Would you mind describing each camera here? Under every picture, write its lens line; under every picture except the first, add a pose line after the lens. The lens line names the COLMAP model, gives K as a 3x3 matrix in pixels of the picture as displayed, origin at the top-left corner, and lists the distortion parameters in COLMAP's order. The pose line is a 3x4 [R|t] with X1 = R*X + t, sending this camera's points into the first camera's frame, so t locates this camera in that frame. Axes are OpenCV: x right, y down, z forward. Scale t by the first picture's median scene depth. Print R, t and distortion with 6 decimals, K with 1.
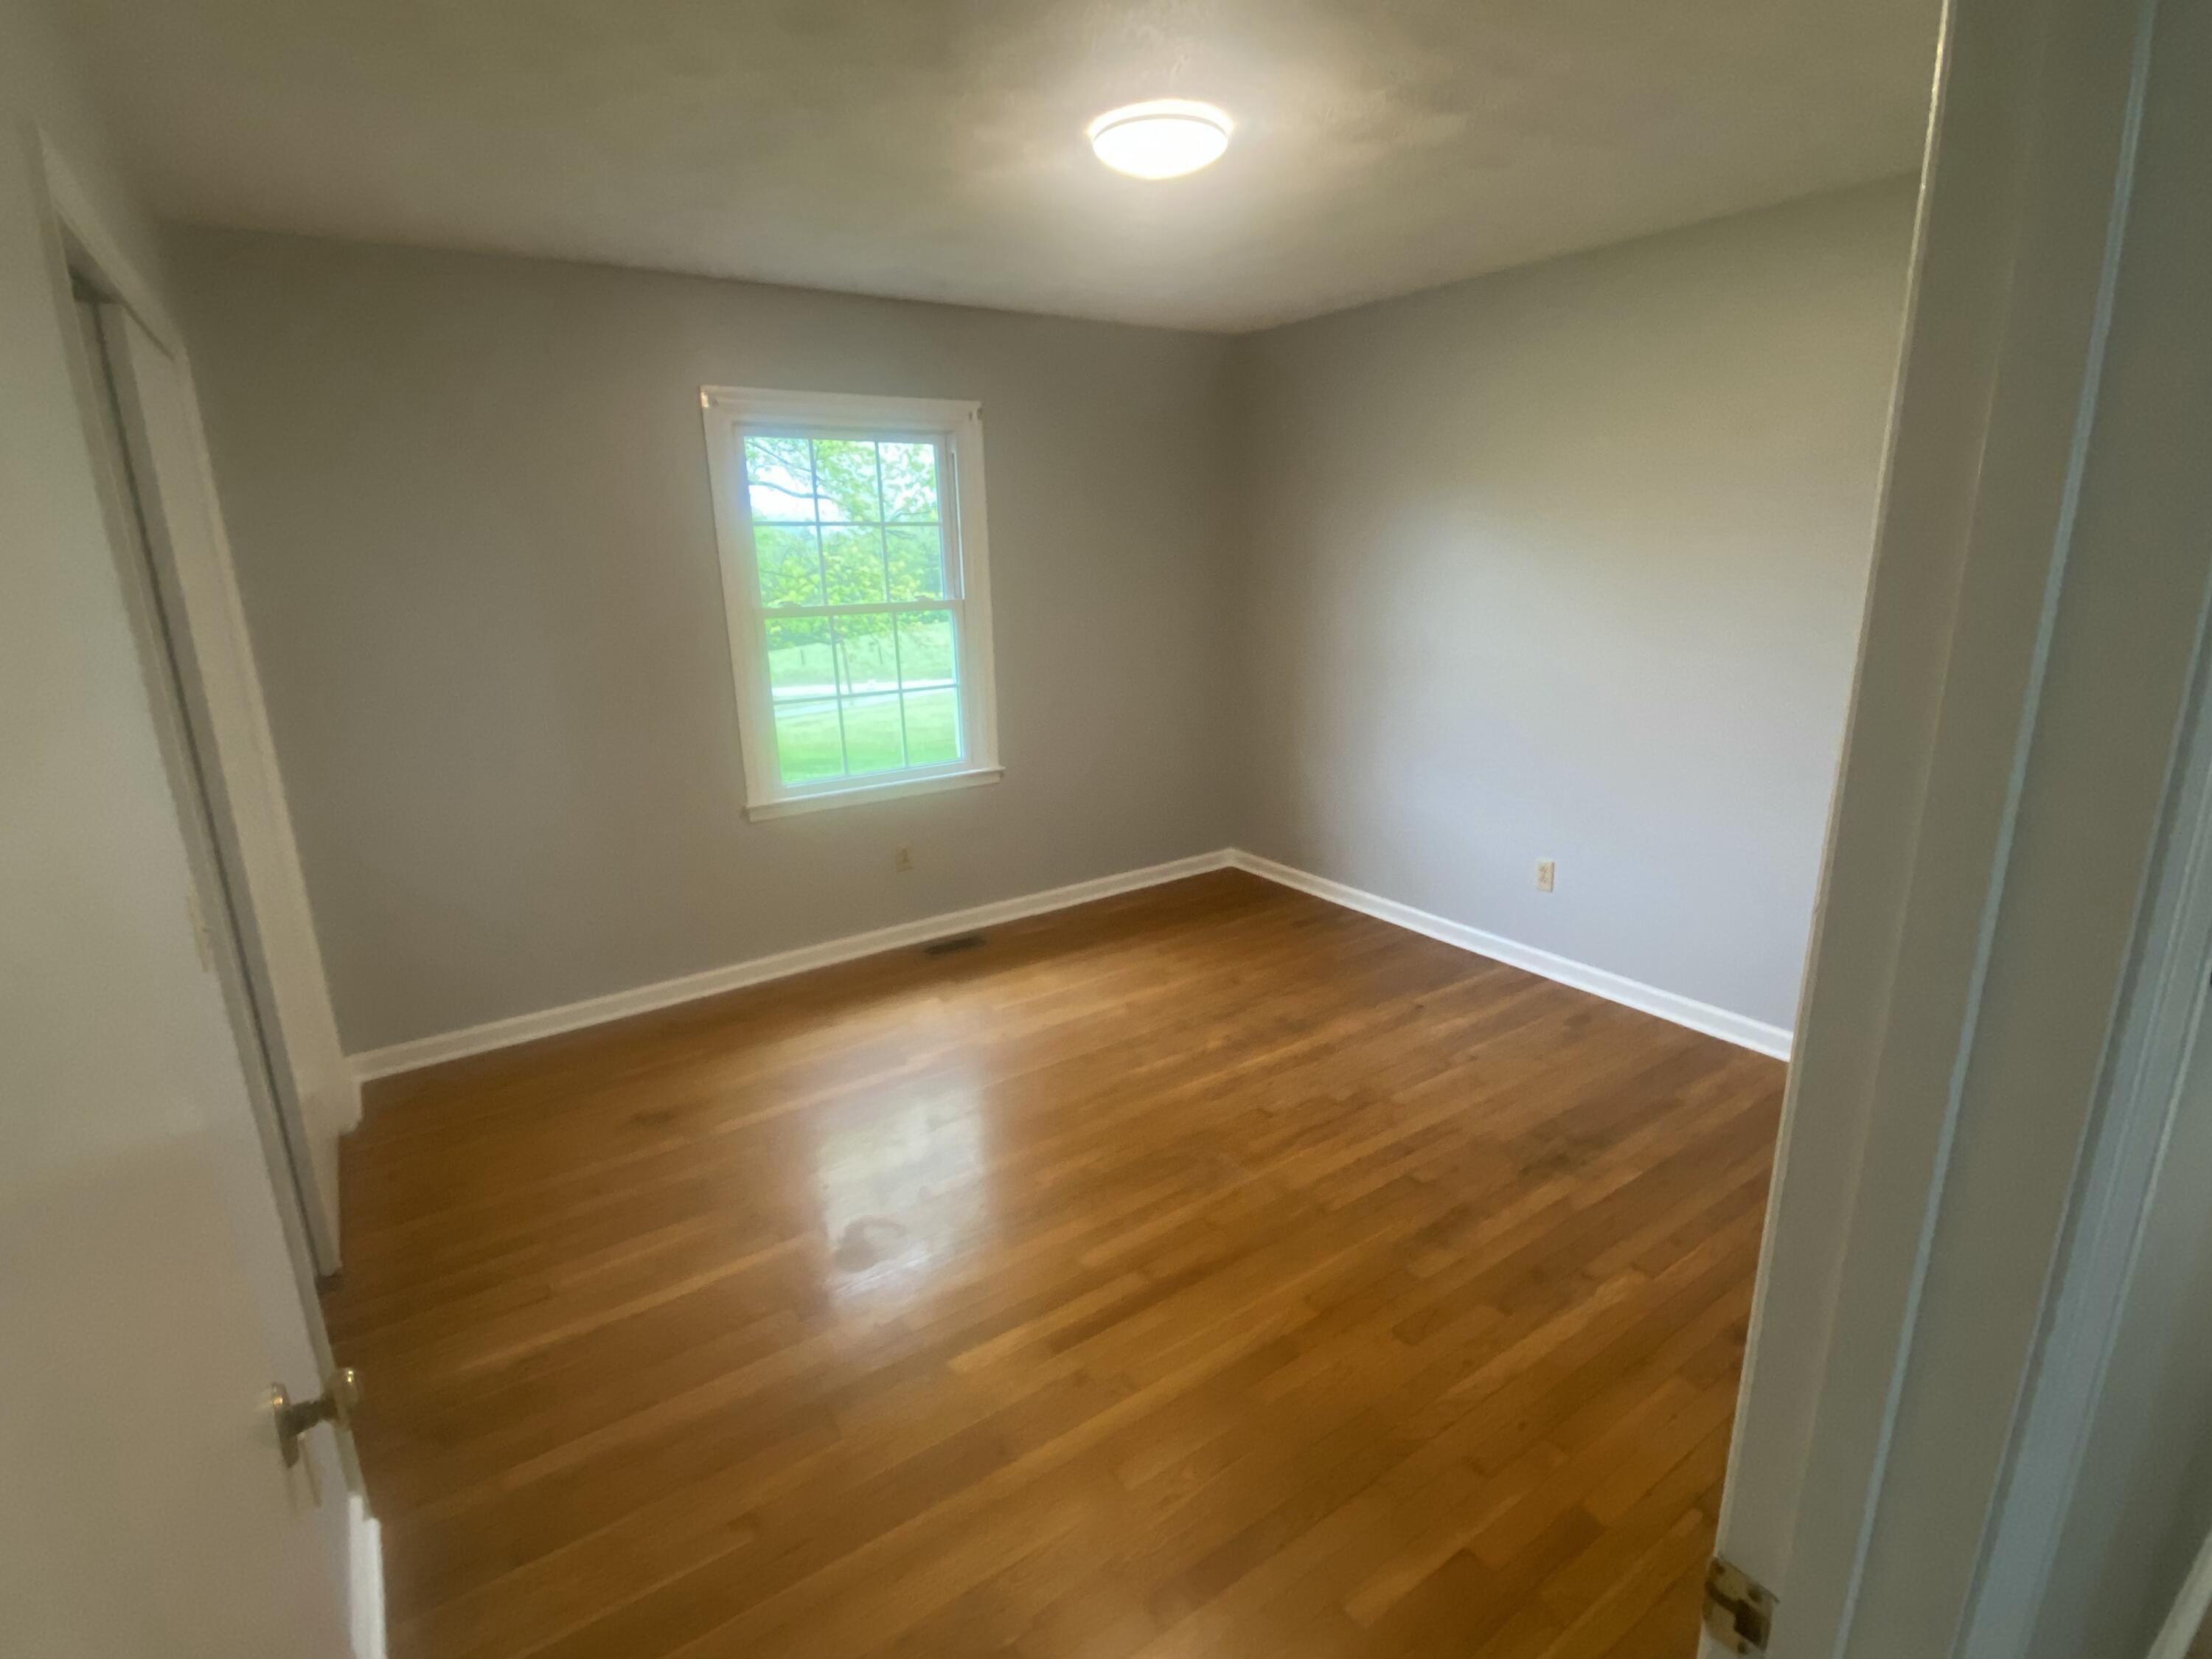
lens RADIAL K [[1090.7, 0, 1114.9], [0, 1090.7, 834.3], [0, 0, 1]] dist [0.029222, -0.000509]
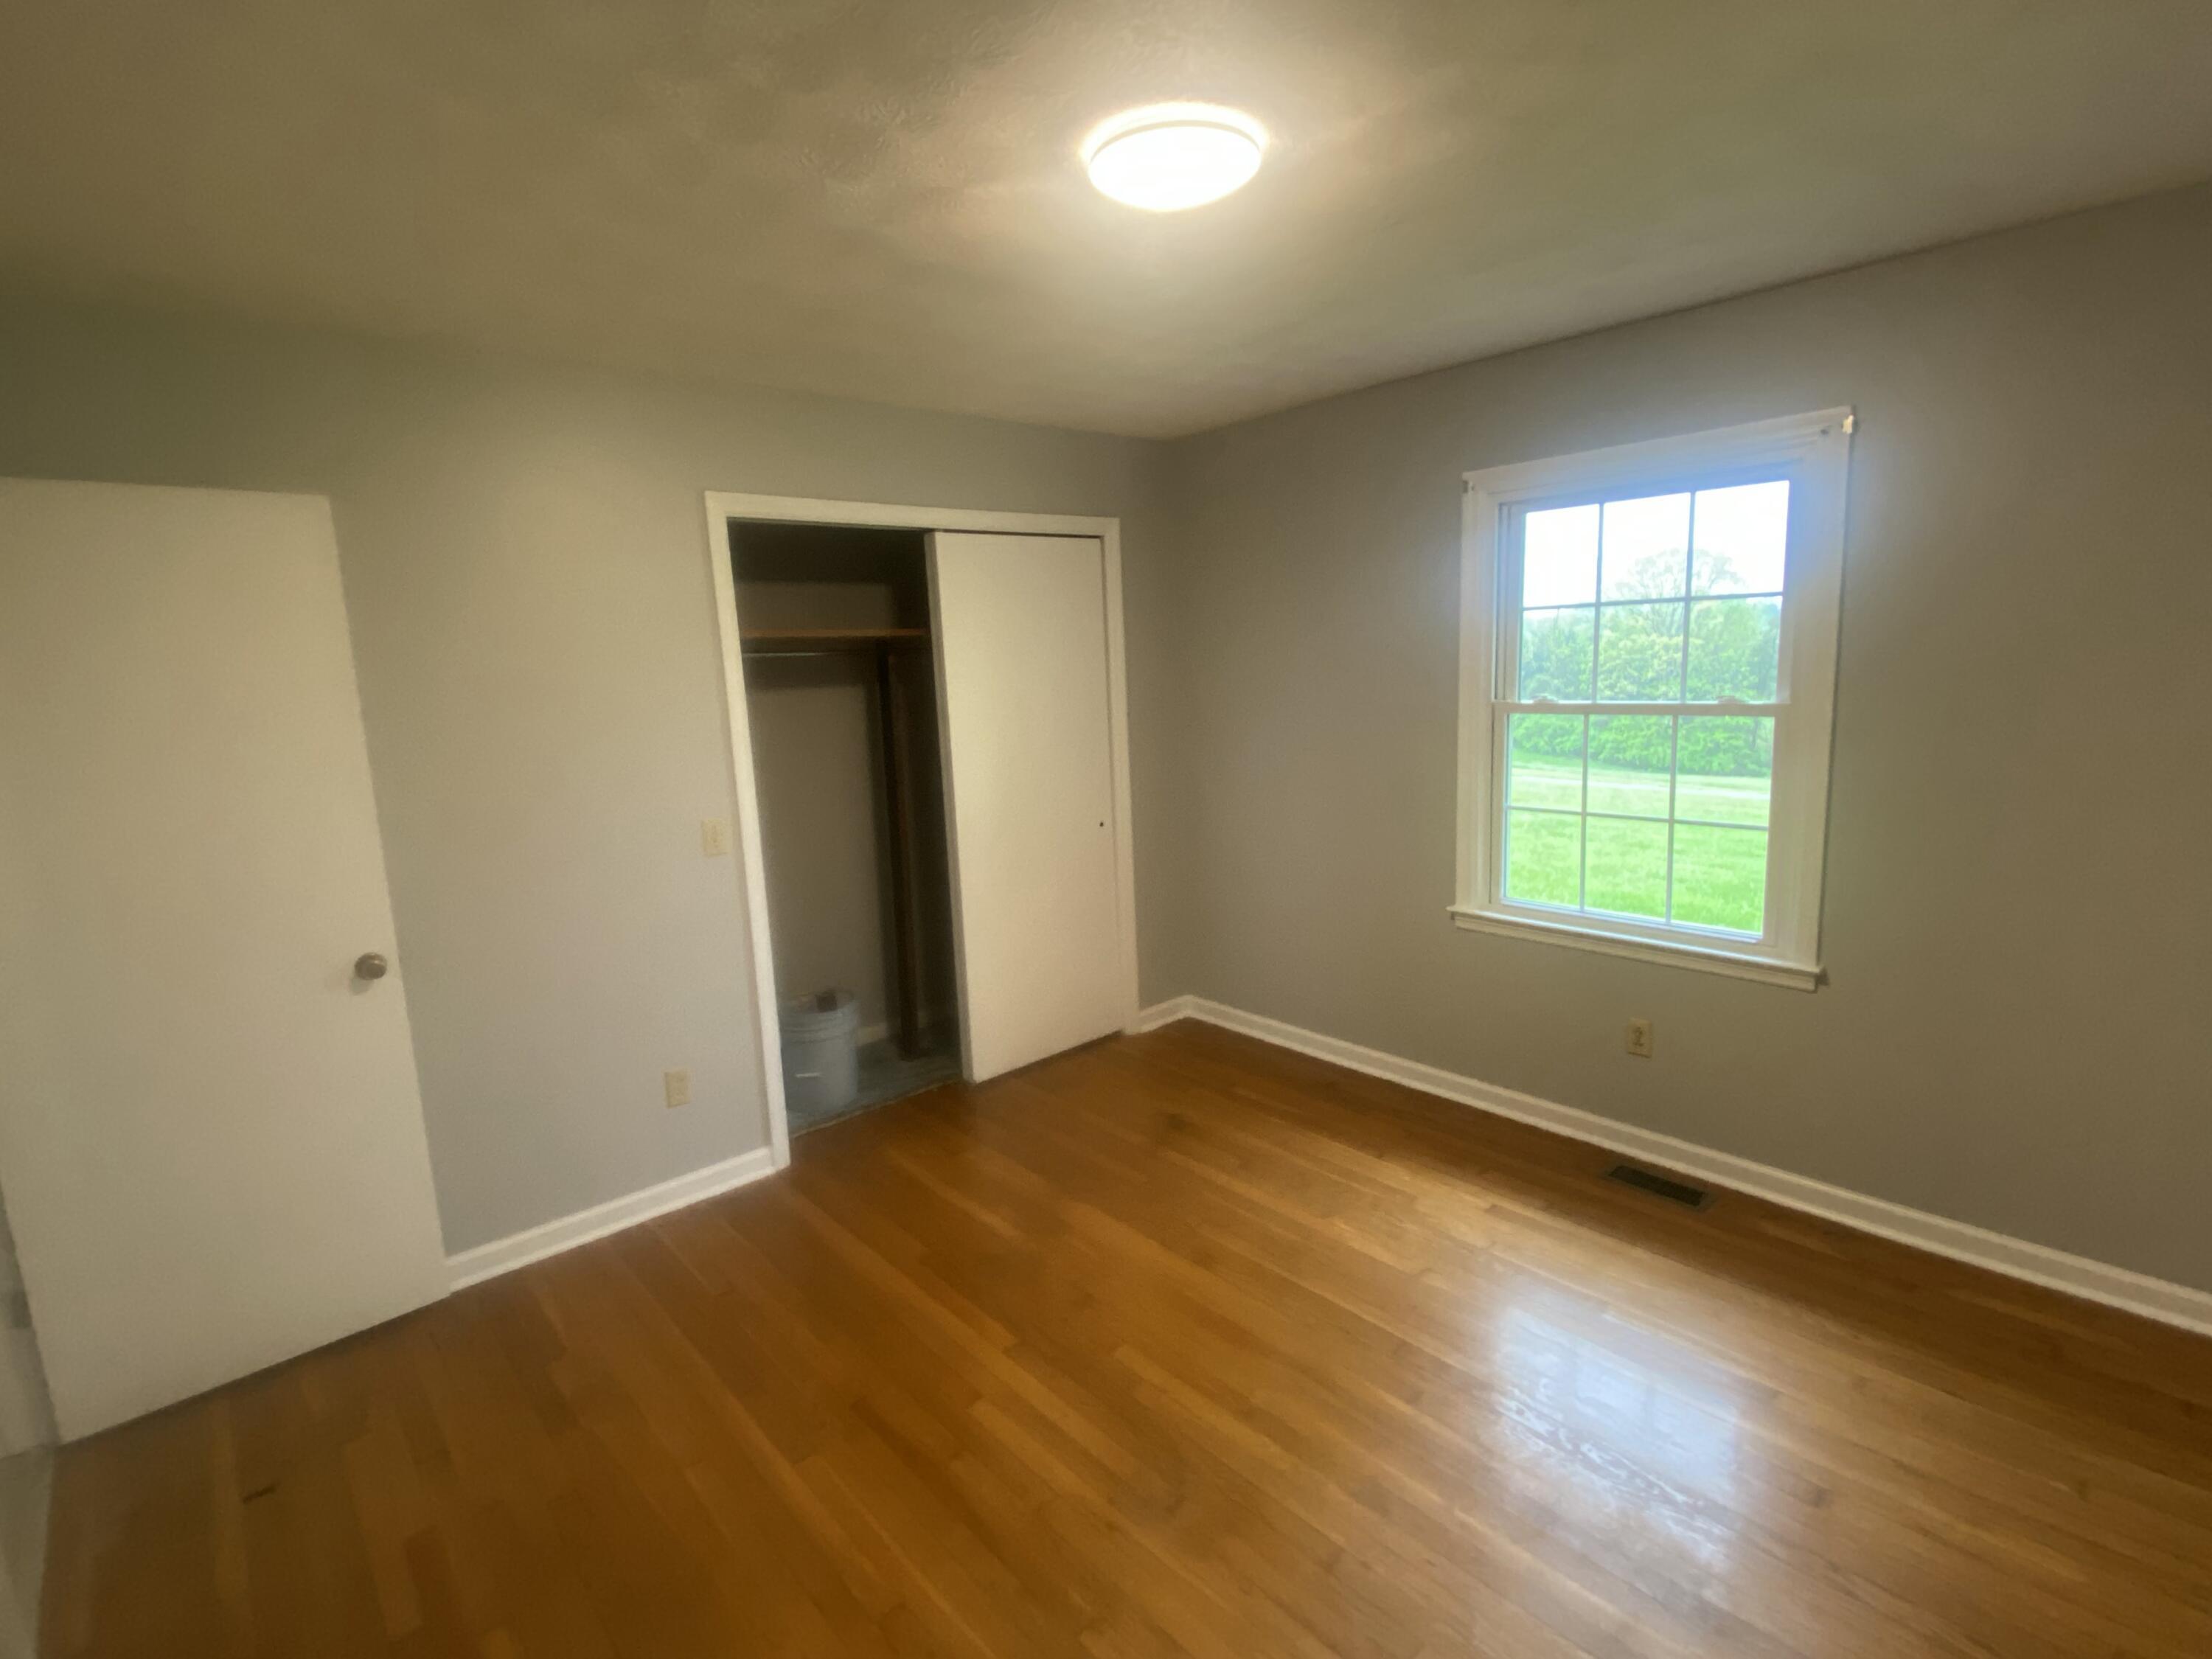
lens RADIAL K [[1090.7, 0, 1114.9], [0, 1090.7, 834.3], [0, 0, 1]] dist [0.029222, -0.000509]
pose [[0.109567, 0.180827, -0.977393, 0.526141], [-0.230596, 0.961110, 0.151964, -0.160252], [0.966861, 0.208733, 0.147004, 0.567482]]
